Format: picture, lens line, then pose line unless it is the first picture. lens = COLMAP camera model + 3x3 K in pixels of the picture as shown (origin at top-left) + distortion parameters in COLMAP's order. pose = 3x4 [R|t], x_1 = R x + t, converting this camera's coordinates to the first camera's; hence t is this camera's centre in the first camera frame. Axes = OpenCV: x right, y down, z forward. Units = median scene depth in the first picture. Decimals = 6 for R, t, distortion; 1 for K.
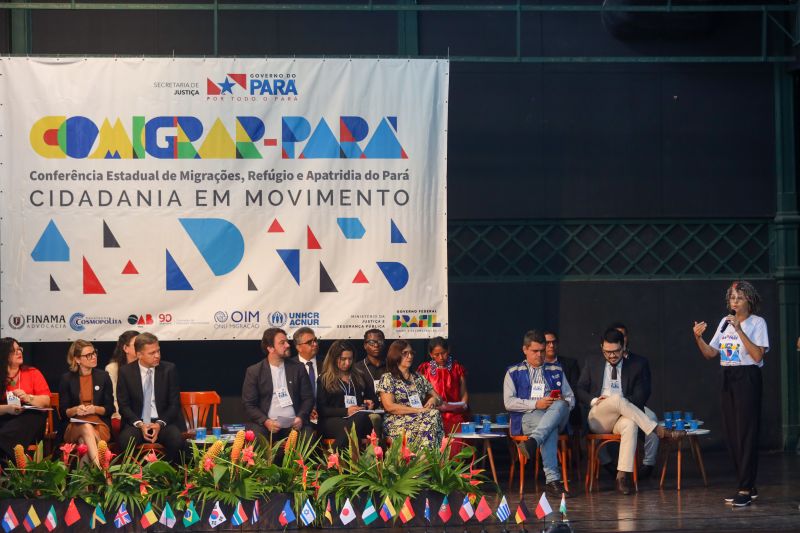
lens RADIAL K [[2273.6, 0, 400.0], [0, 2273.6, 266.5], [0, 0, 1]] dist [-0.074194, 0.086897]
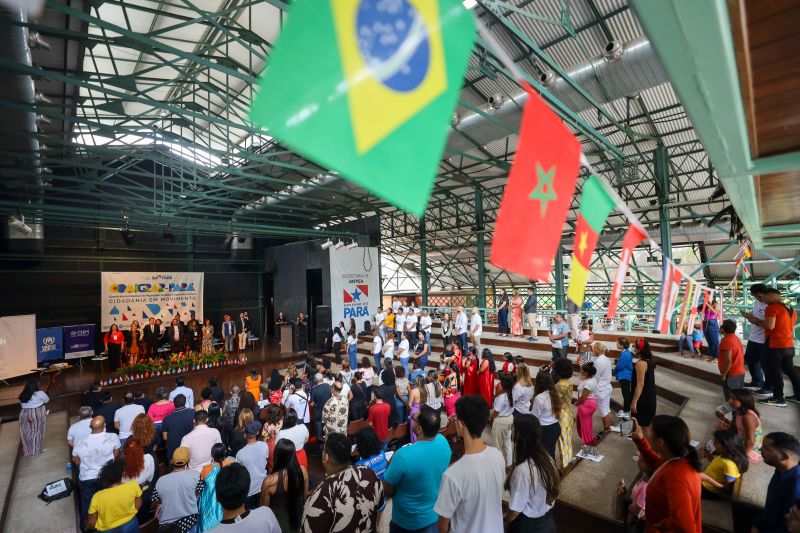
lens RADIAL K [[365.5, 0, 400.3], [0, 365.5, 270.2], [0, 0, 1]] dist [-0.039591, 0.009787]
pose [[0.782994, 0.011491, 0.621923, -0.151025], [0.005801, 0.999651, -0.025774, -0.072413], [-0.622002, 0.023789, 0.782654, 0.025922]]
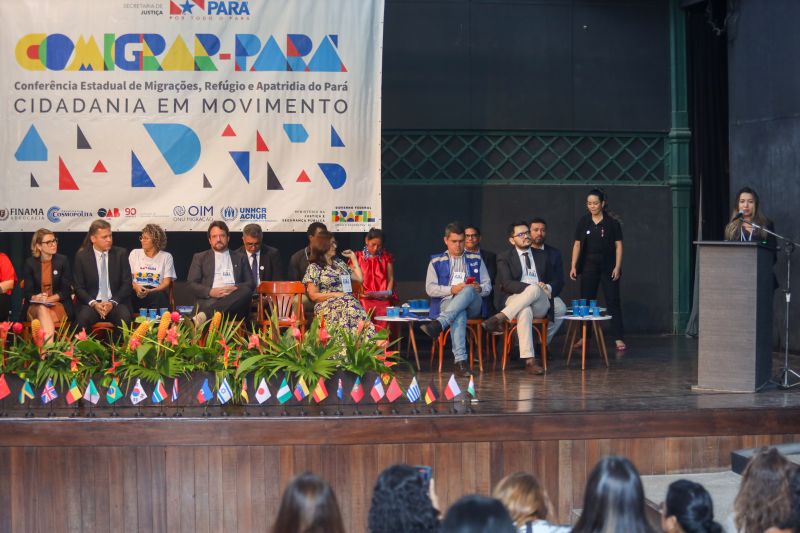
lens RADIAL K [[1618.5, 0, 400.0], [0, 1618.5, 266.5], [0, 0, 1]] dist [-0.345048, 0.350090]
pose [[0.999933, 0.010326, 0.005289, 0.026722], [-0.010546, 0.999007, 0.043294, 0.014050], [-0.004837, -0.043347, 0.999048, 0.201943]]
